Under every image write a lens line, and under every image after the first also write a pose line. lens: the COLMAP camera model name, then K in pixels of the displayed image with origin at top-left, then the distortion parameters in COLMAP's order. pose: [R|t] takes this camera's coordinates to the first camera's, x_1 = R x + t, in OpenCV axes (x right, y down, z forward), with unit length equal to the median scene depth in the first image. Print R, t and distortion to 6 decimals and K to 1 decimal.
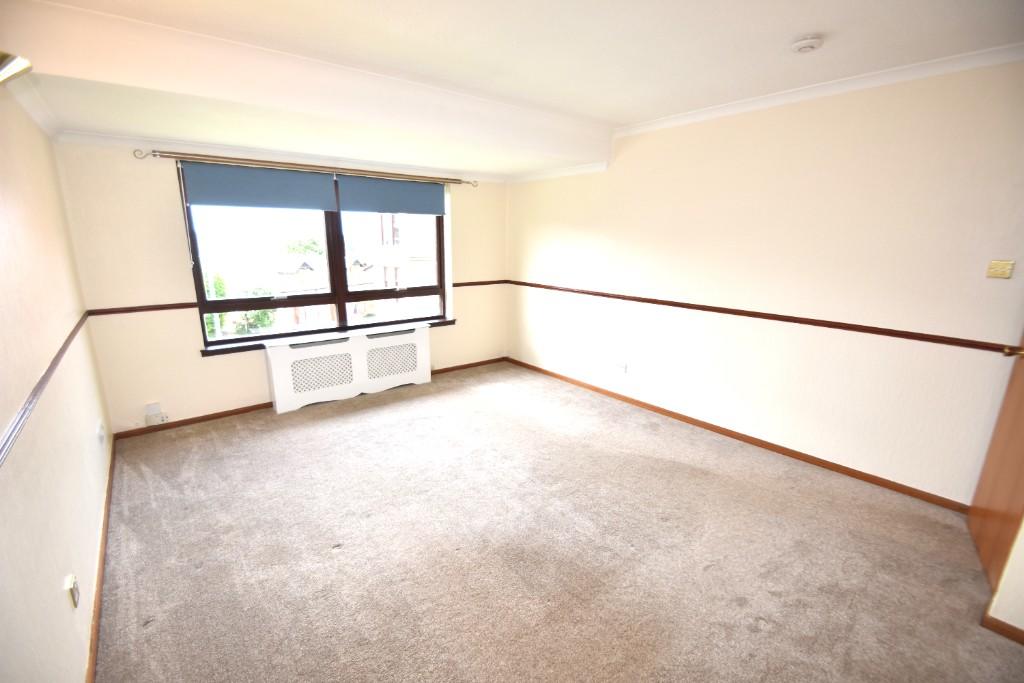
lens RADIAL K [[455.5, 0, 508.7], [0, 455.5, 340.5], [0, 0, 1]] dist [0.001432, -0.009335]
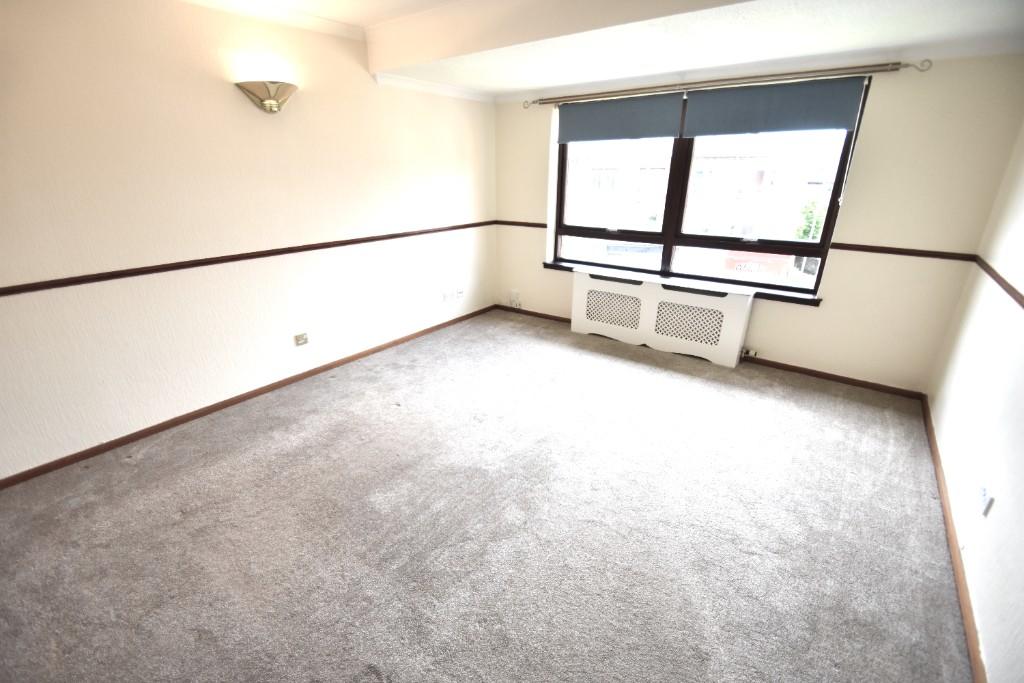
lens RADIAL K [[455.5, 0, 507.8], [0, 455.5, 347.7], [0, 0, 1]] dist [0.001432, -0.009335]
pose [[0.241848, 0.341708, -0.908155, 0.454415], [-0.210795, 0.932089, 0.294578, -0.092877], [0.947141, 0.120191, 0.297454, 0.457813]]
